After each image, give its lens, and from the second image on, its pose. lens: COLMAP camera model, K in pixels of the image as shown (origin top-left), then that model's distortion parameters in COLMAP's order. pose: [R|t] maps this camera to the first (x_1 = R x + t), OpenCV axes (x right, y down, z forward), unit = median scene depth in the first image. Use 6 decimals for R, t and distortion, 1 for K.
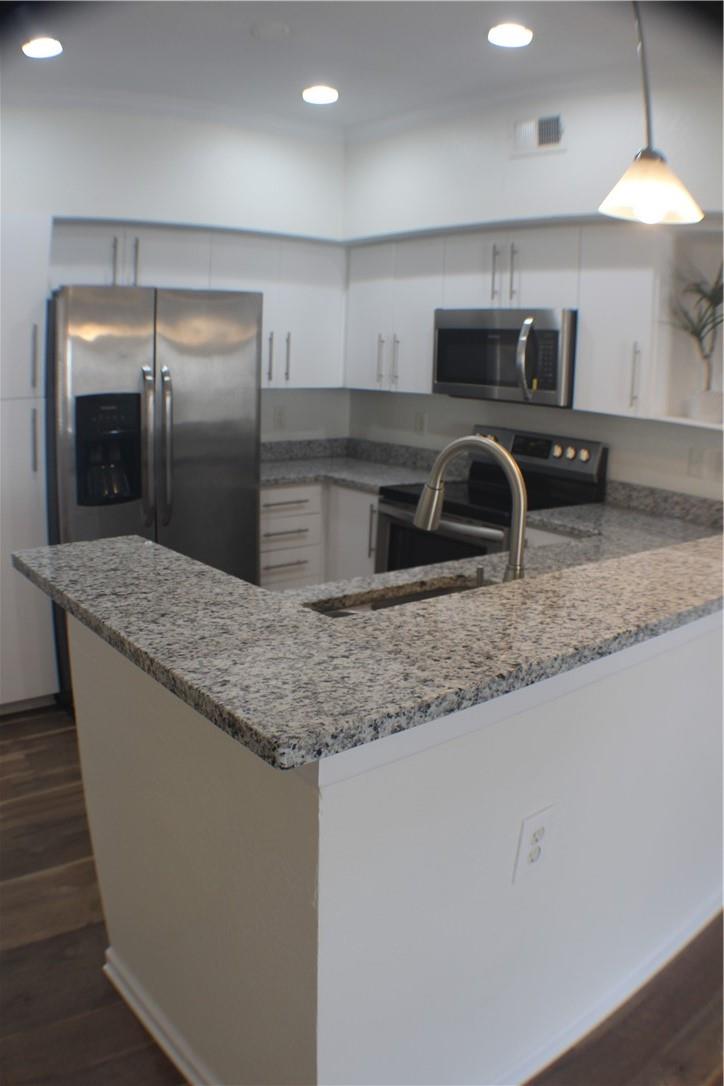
lens RADIAL K [[787.2, 0, 364.9], [0, 787.2, 574.0], [0, 0, 1]] dist [-0.310655, 0.071861]
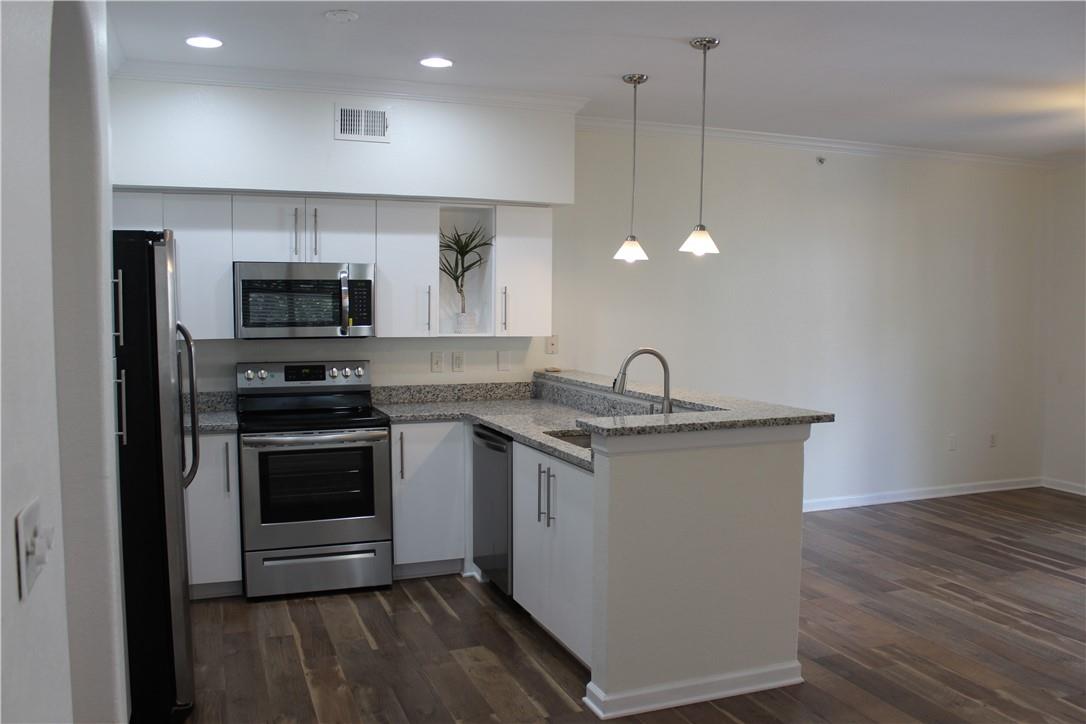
lens RADIAL K [[902.9, 0, 541.4], [0, 902.9, 385.8], [0, 0, 1]] dist [-0.133954, 0.092485]
pose [[0.317650, -0.120882, 0.940471, -1.141204], [0.257486, 0.965568, 0.037140, -0.112293], [-0.912578, 0.230361, 0.337838, 0.188822]]
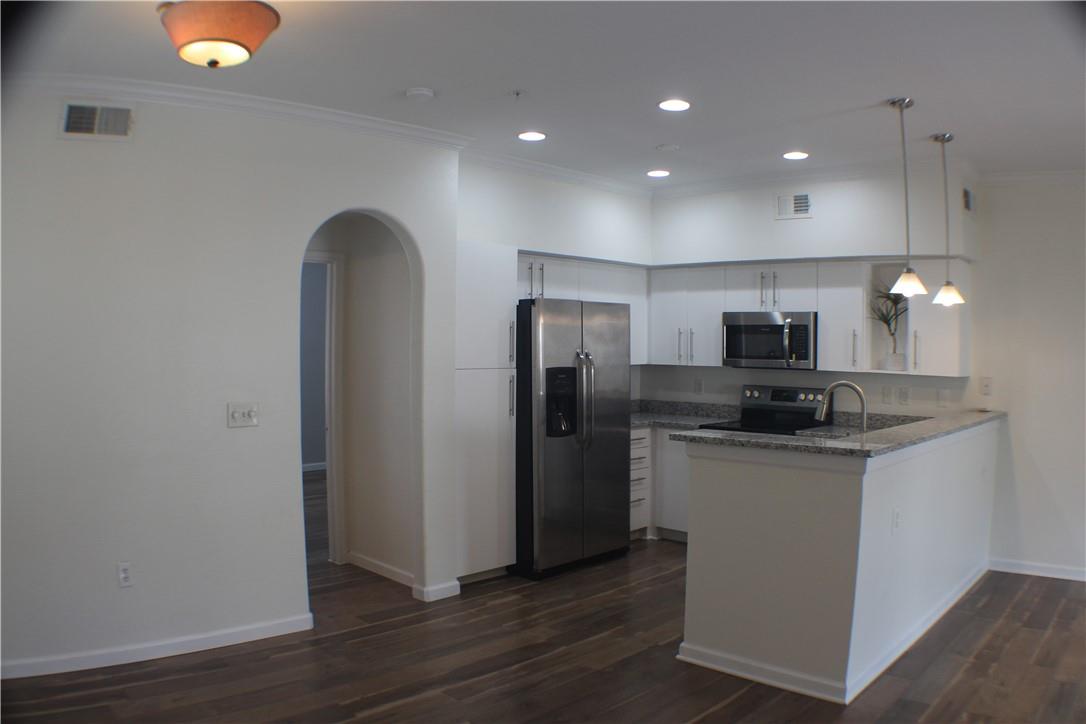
lens RADIAL K [[787.2, 0, 538.1], [0, 787.2, 374.2], [0, 0, 1]] dist [-0.310655, 0.071861]
pose [[0.994742, -0.029571, 0.098053, -0.510862], [0.050628, 0.974230, -0.219802, 0.132958], [-0.089026, 0.223611, 0.970604, -0.592058]]
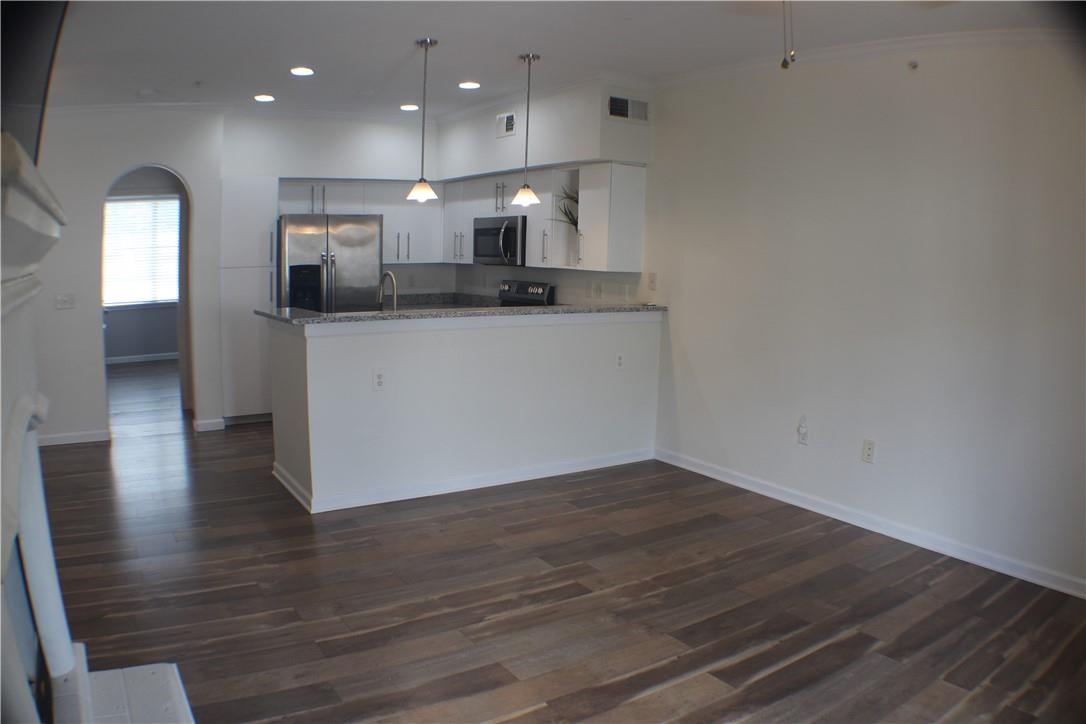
lens RADIAL K [[787.2, 0, 563.6], [0, 787.2, 379.3], [0, 0, 1]] dist [-0.310655, 0.071861]
pose [[0.996000, -0.004671, -0.089233, 0.536828], [-0.004628, 0.994596, -0.103715, 0.278595], [0.089236, 0.103713, 0.990596, -0.954085]]
